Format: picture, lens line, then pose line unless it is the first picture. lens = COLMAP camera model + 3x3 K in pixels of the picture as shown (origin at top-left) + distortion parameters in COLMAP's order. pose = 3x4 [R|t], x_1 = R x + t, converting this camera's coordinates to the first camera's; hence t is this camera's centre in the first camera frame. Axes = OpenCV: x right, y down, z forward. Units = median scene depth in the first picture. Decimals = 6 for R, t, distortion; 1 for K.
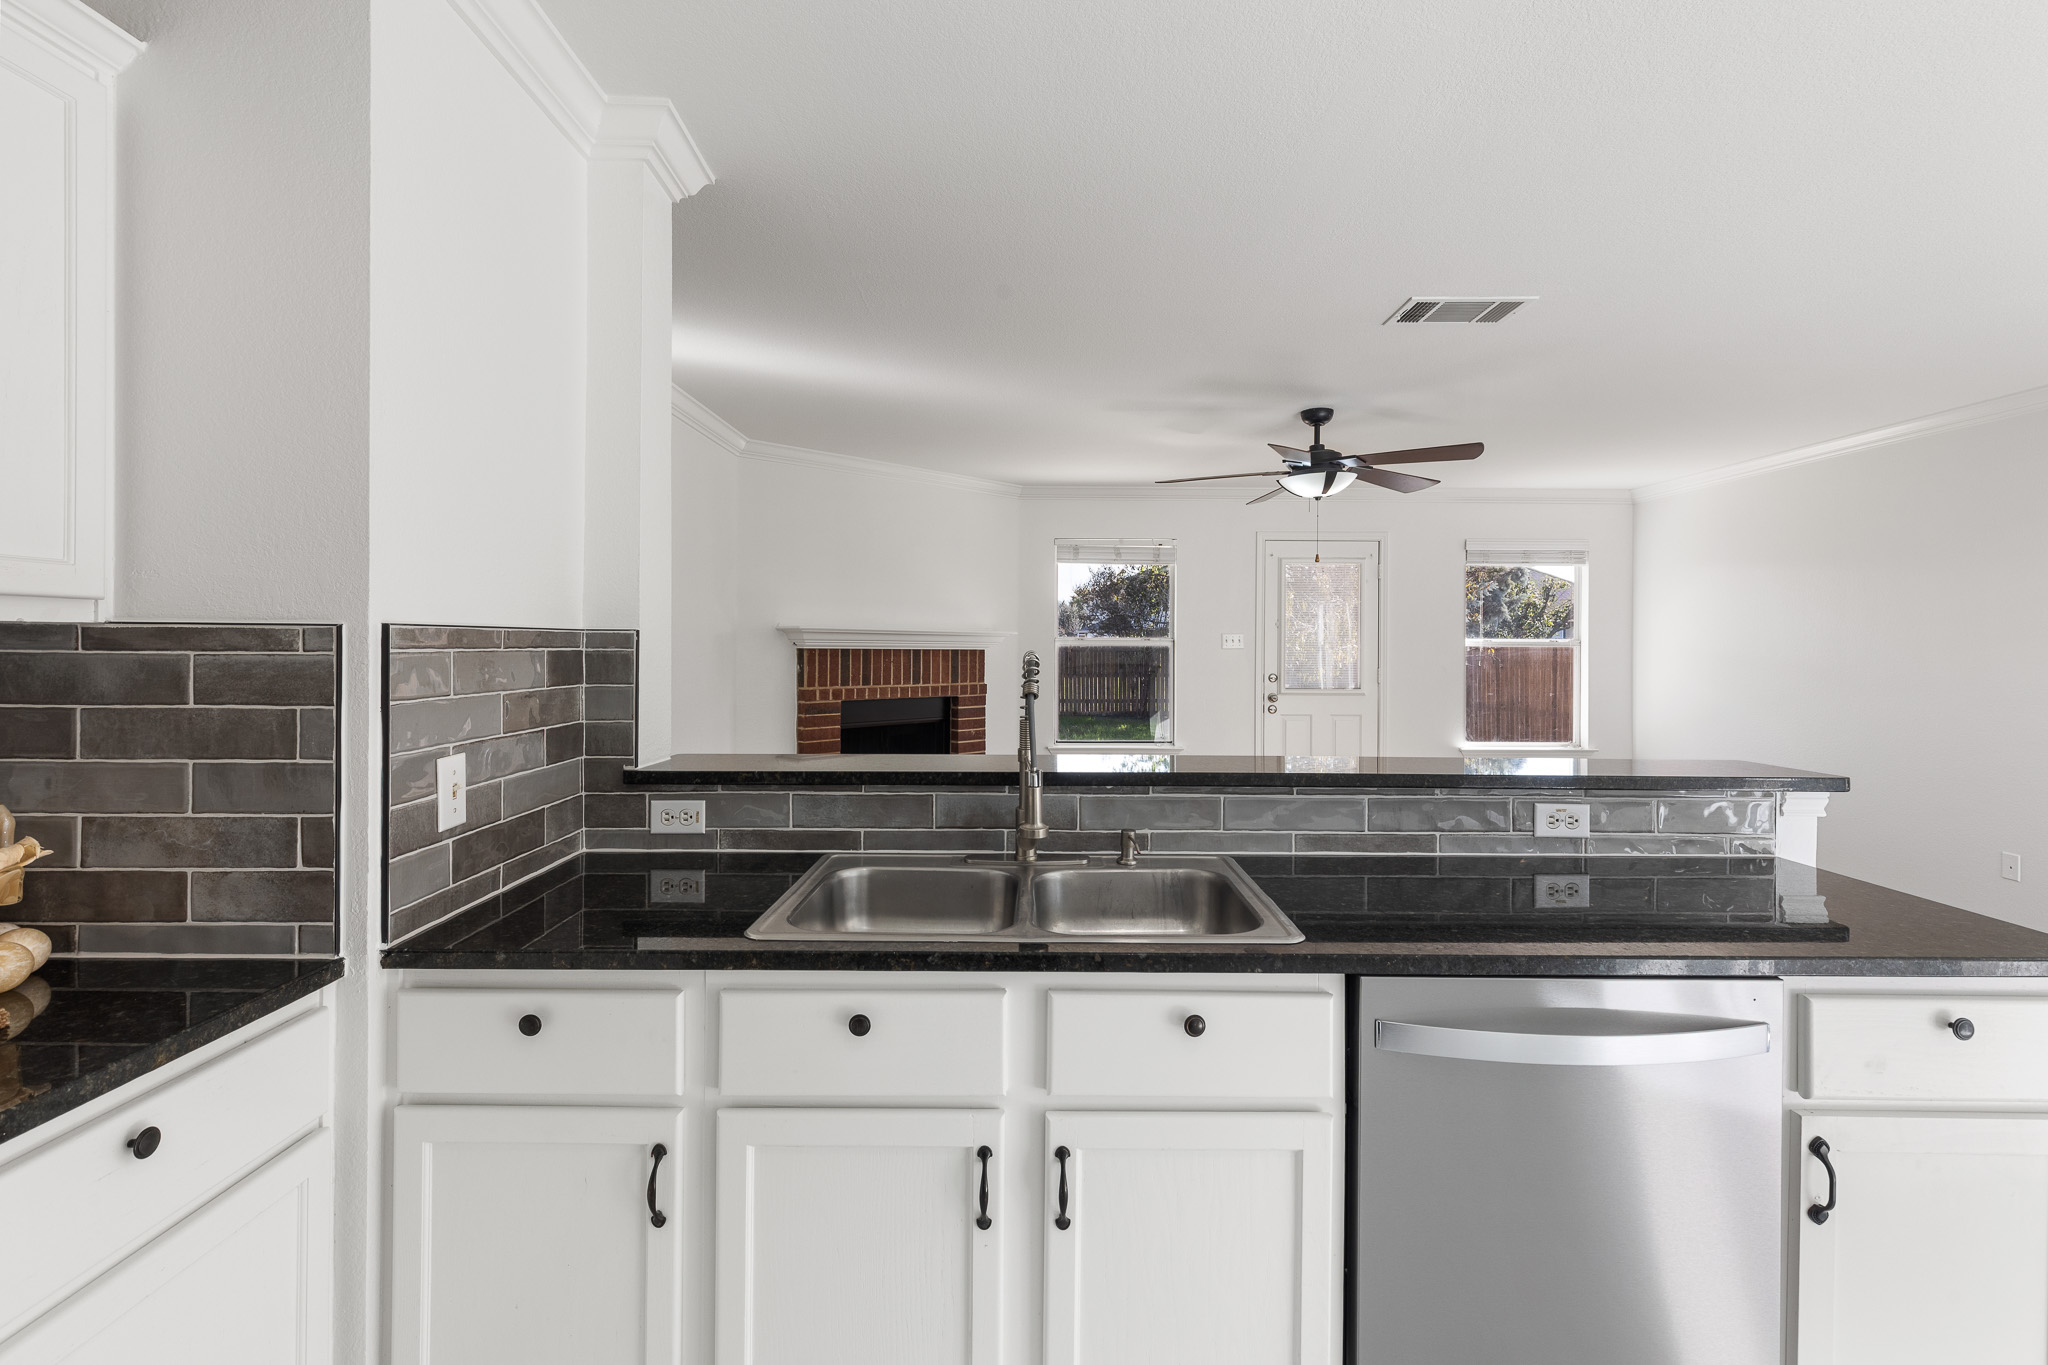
lens RADIAL K [[930.5, 0, 1031.7], [0, 930.5, 644.2], [0, 0, 1]] dist [-0.002968, -0.000248]
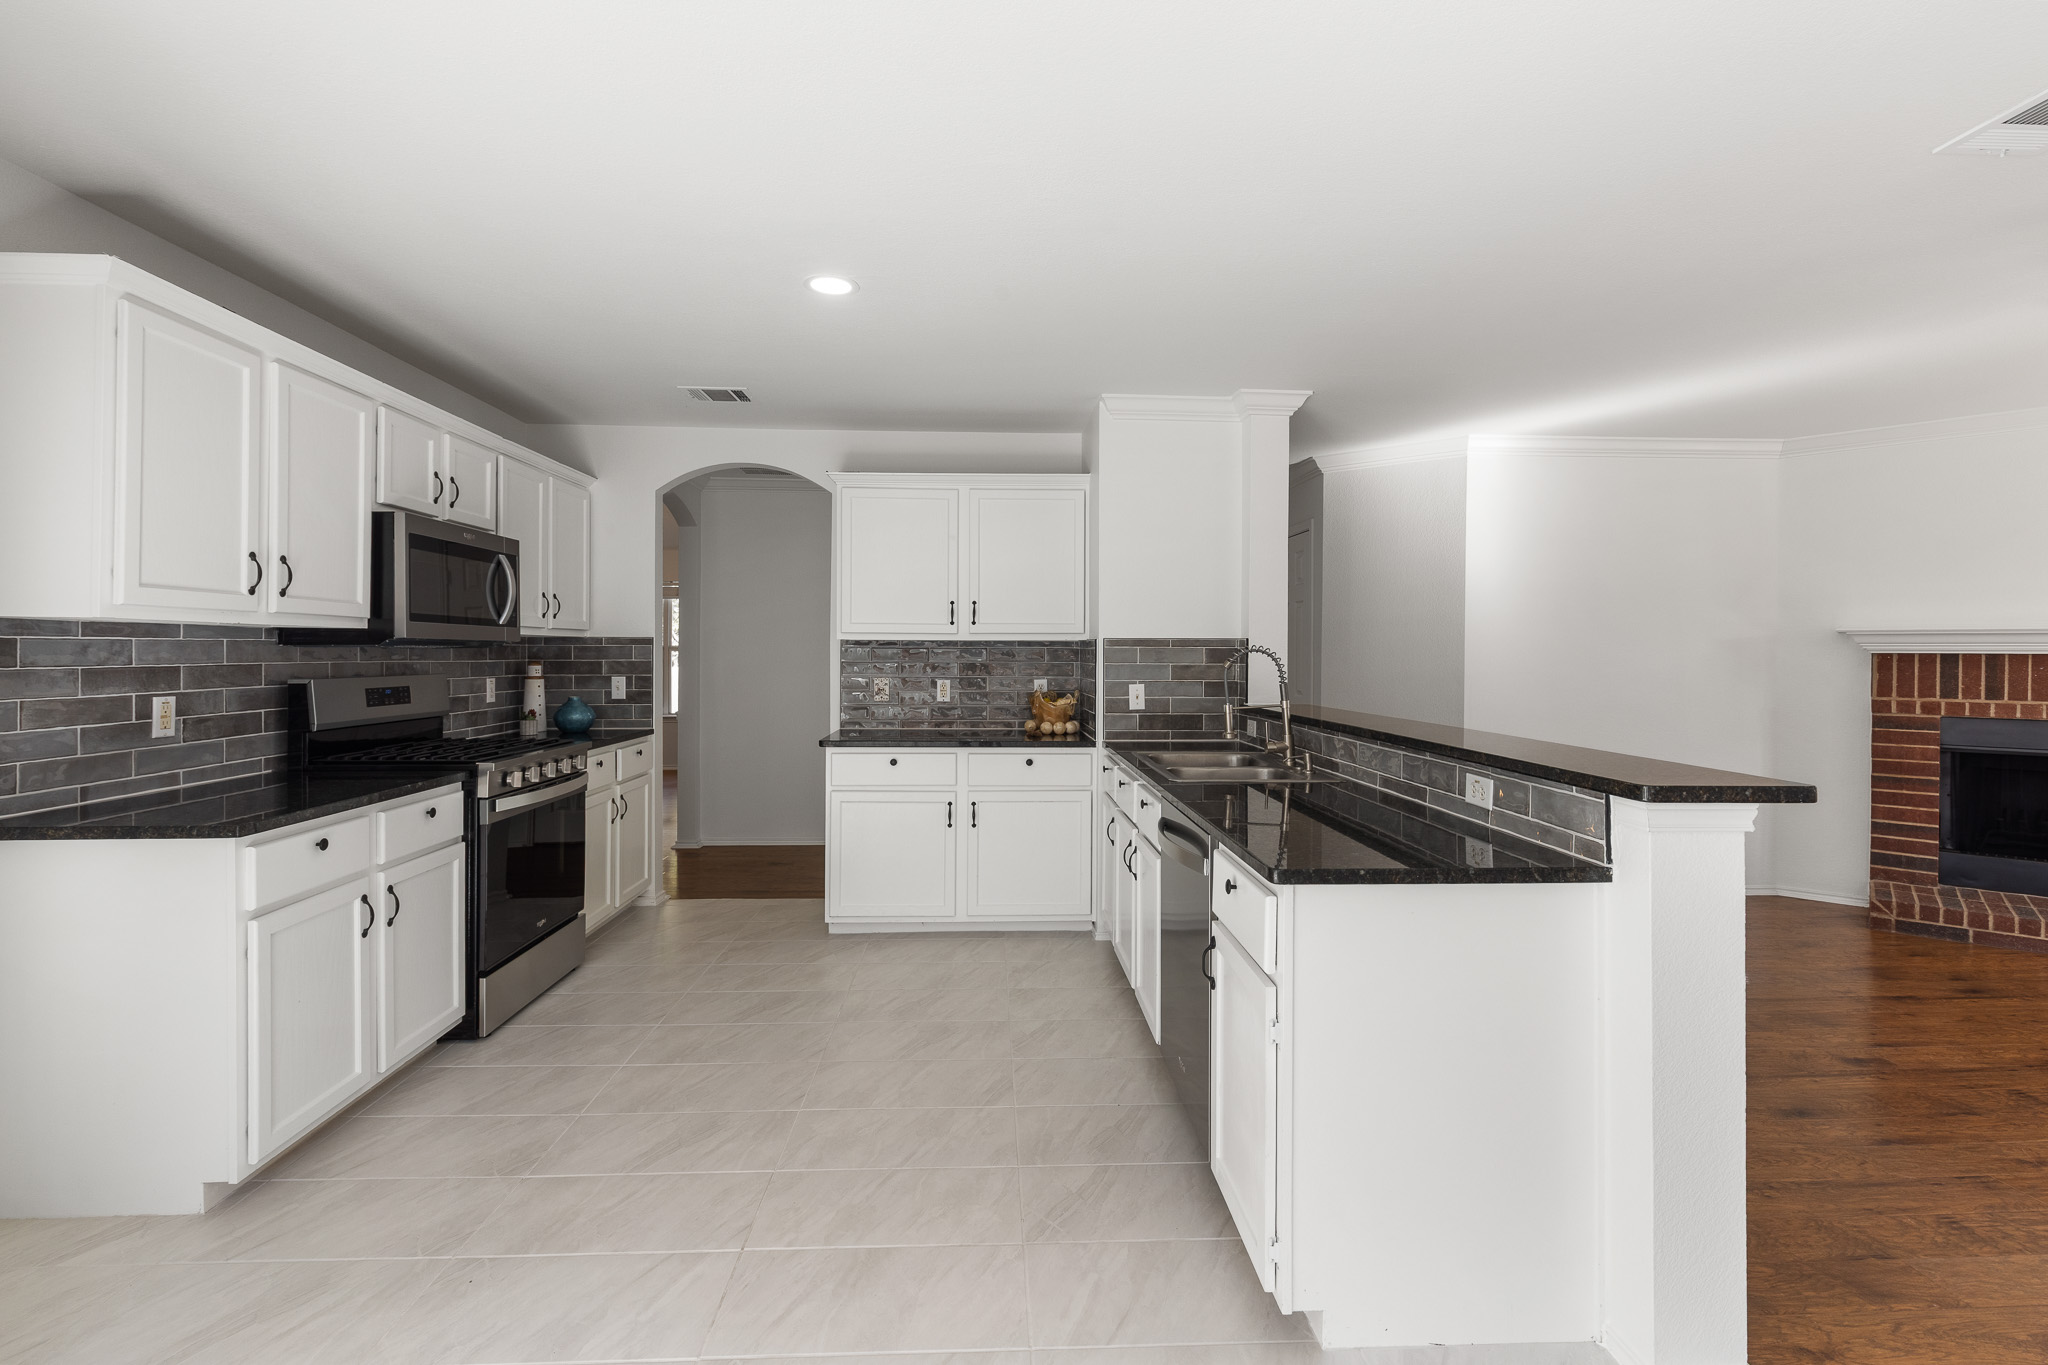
lens RADIAL K [[930.5, 0, 1024.9], [0, 930.5, 664.8], [0, 0, 1]] dist [-0.002968, -0.000248]
pose [[0.035393, 0.005341, -0.999359, 1.660224], [-0.002241, 0.999984, 0.005265, 0.033982], [0.999371, 0.002053, 0.035404, 0.415542]]
